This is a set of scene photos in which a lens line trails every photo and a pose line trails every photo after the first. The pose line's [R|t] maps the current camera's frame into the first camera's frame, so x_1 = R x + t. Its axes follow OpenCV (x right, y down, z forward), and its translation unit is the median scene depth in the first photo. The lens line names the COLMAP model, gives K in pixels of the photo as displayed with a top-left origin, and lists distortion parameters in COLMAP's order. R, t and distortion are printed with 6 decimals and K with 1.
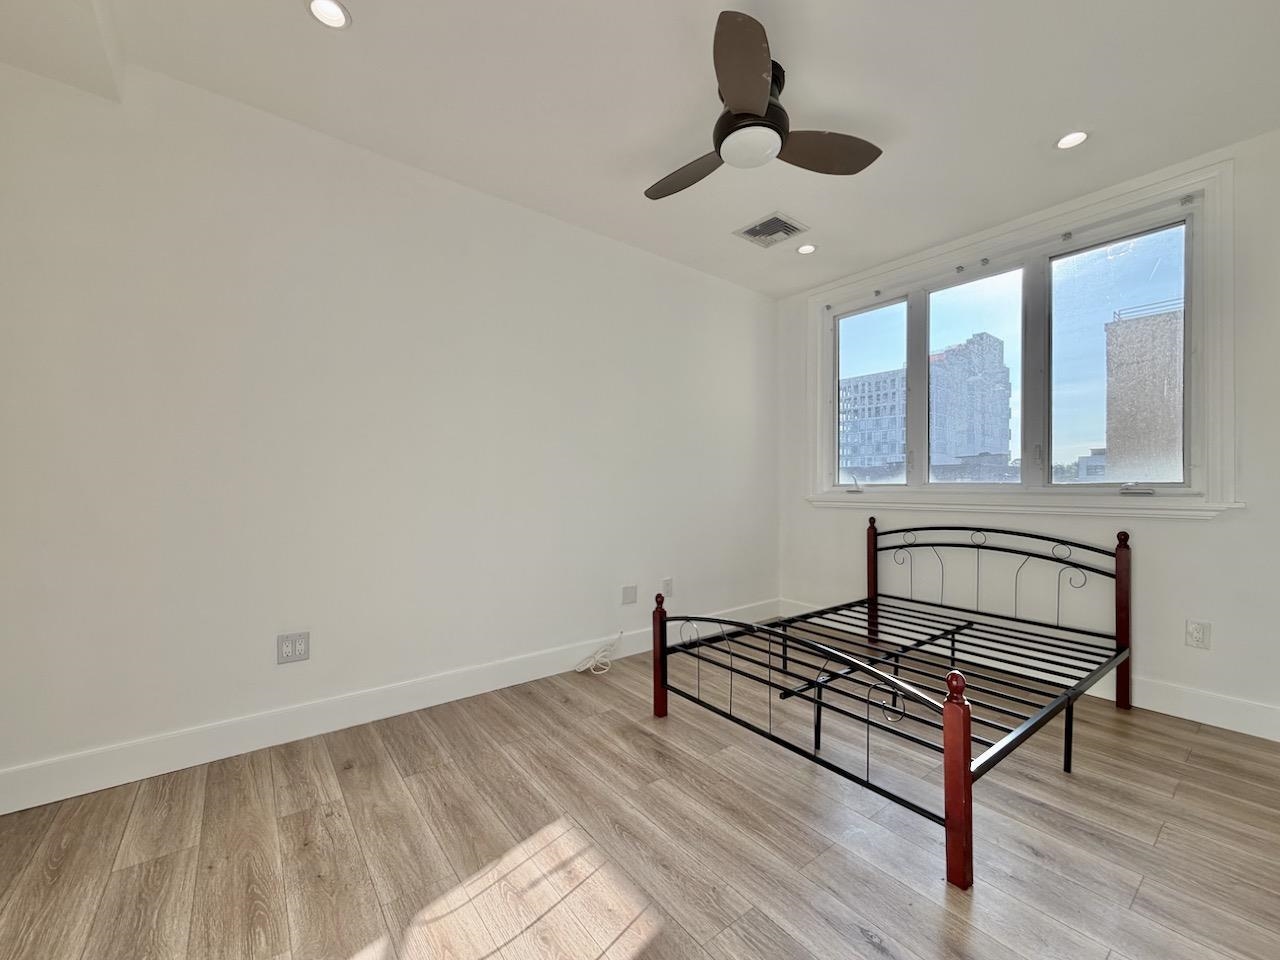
lens RADIAL K [[526.6, 0, 647.4], [0, 526.6, 484.7], [0, 0, 1]] dist [0.003905, -0.001376]
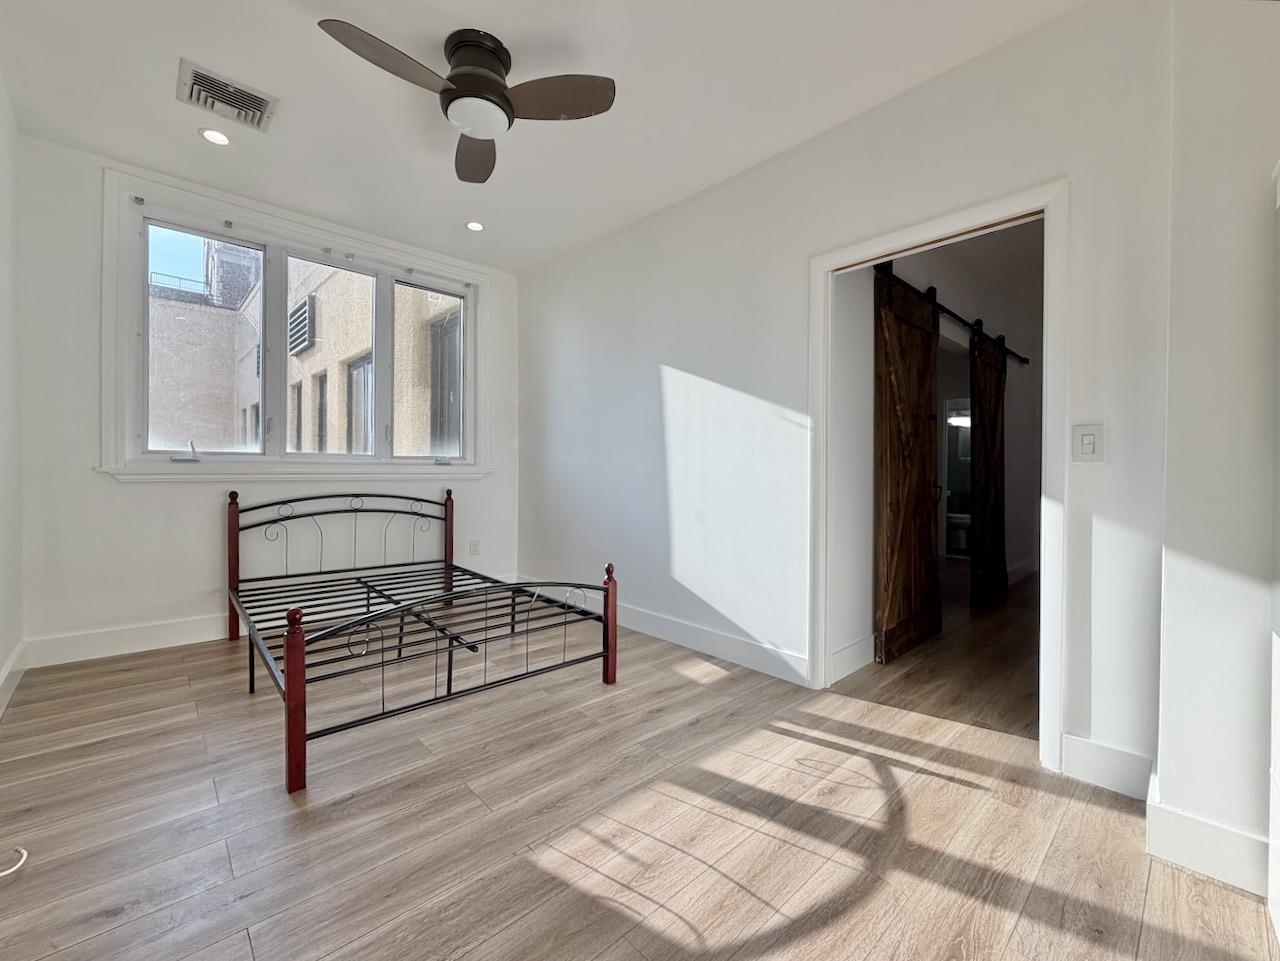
lens RADIAL K [[523.7, 0, 637.3], [0, 523.7, 470.8], [0, 0, 1]] dist [-0.002355, 0.000447]
pose [[-0.087658, -0.007258, 0.996124, -0.644568], [-0.014275, 0.999880, 0.006030, 0.020199], [-0.996048, -0.013691, -0.087752, 0.598499]]
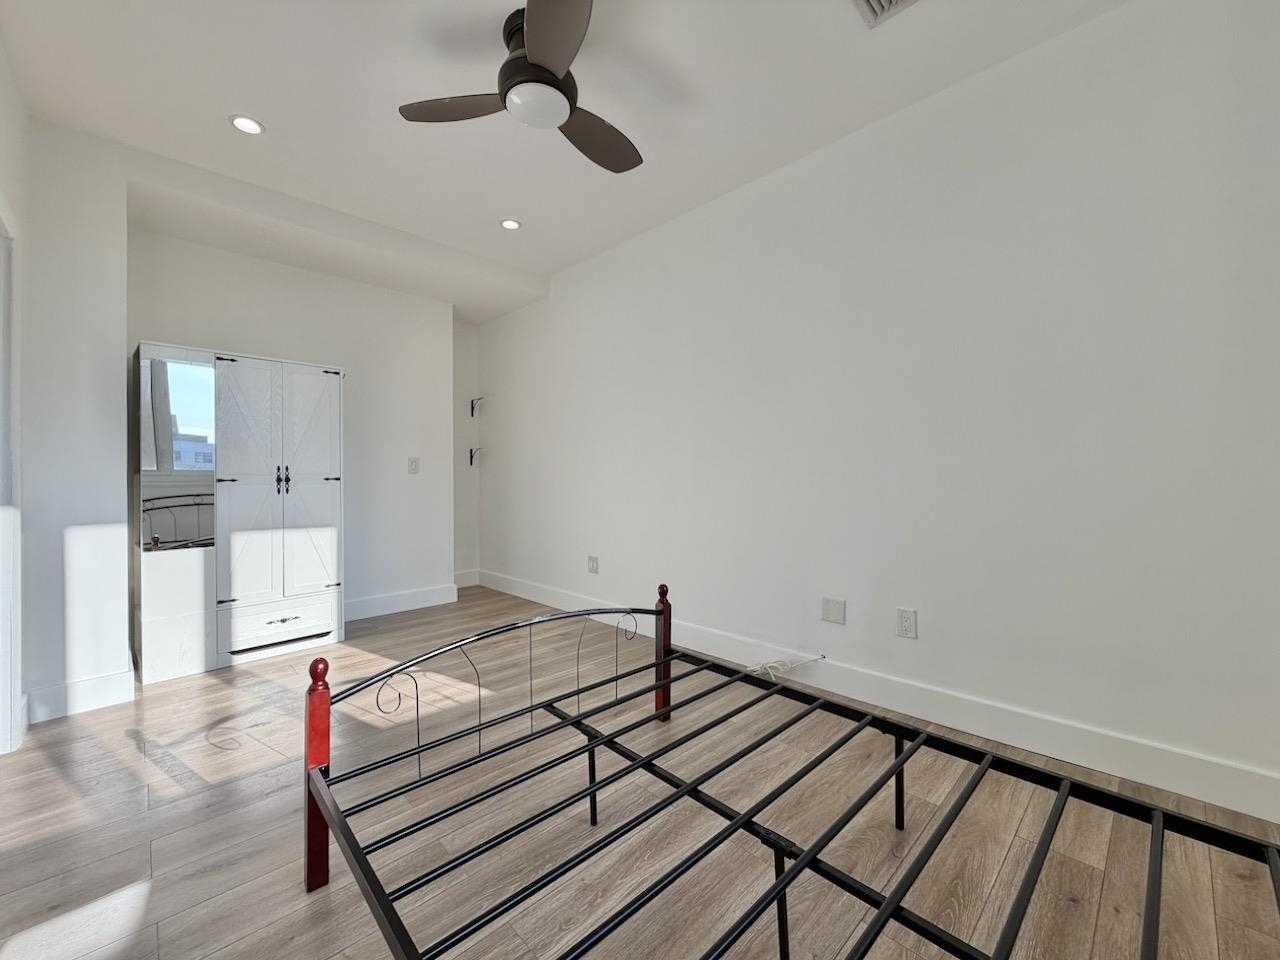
lens RADIAL K [[526.6, 0, 637.0], [0, 526.6, 480.7], [0, 0, 1]] dist [0.003905, -0.001376]
pose [[0.097376, 0.013095, -0.995162, 0.891787], [0.005655, 0.999890, 0.013711, 0.010556], [0.995232, -0.006962, 0.097291, 0.831065]]
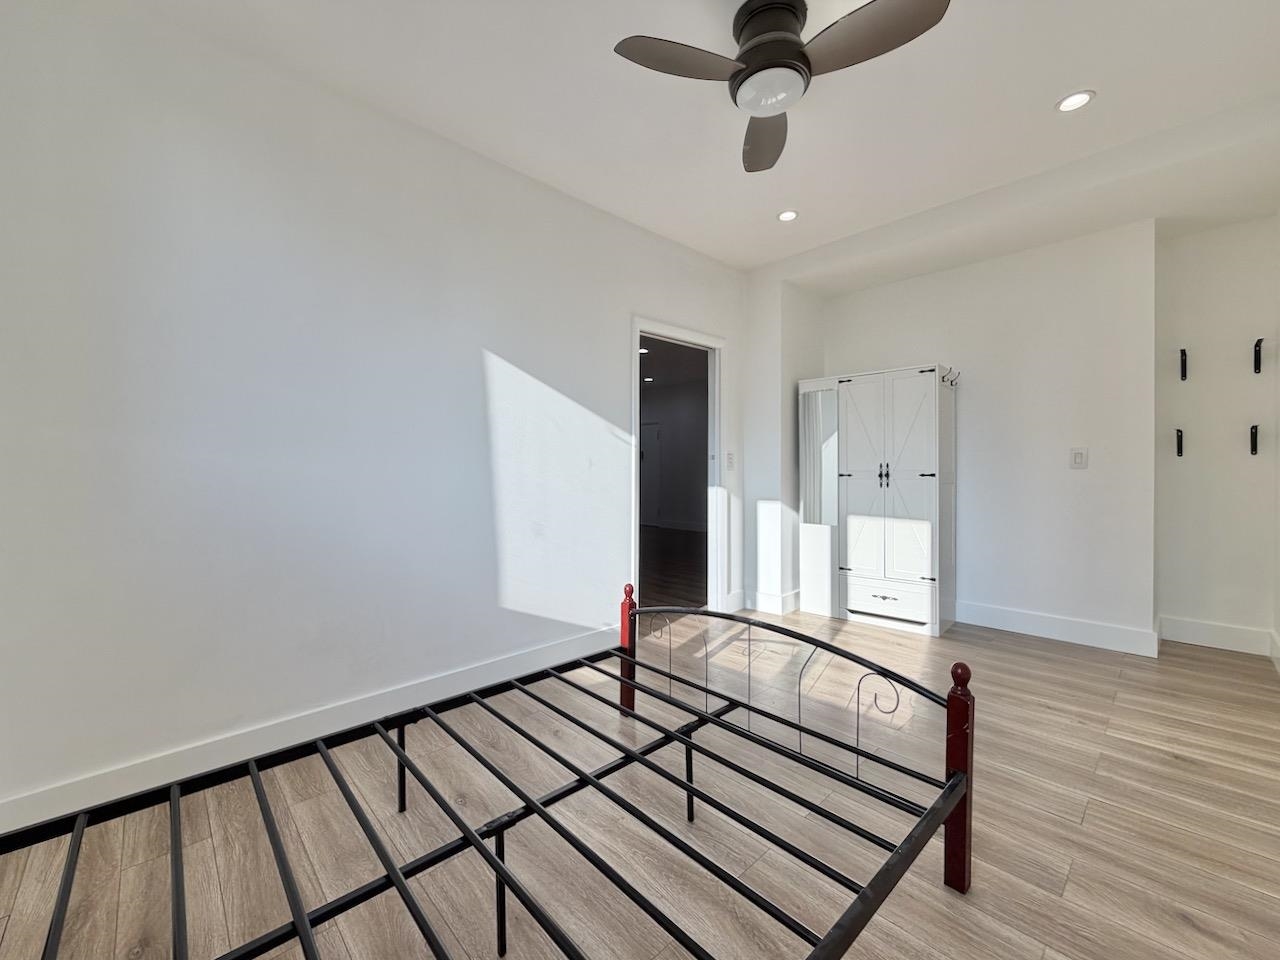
lens RADIAL K [[526.6, 0, 629.7], [0, 526.6, 470.1], [0, 0, 1]] dist [0.003905, -0.001376]
pose [[-0.997929, 0.005179, -0.064123, 0.381295], [0.005278, 0.999985, -0.001376, 0.005340], [0.064115, -0.001712, -0.997941, 1.468476]]
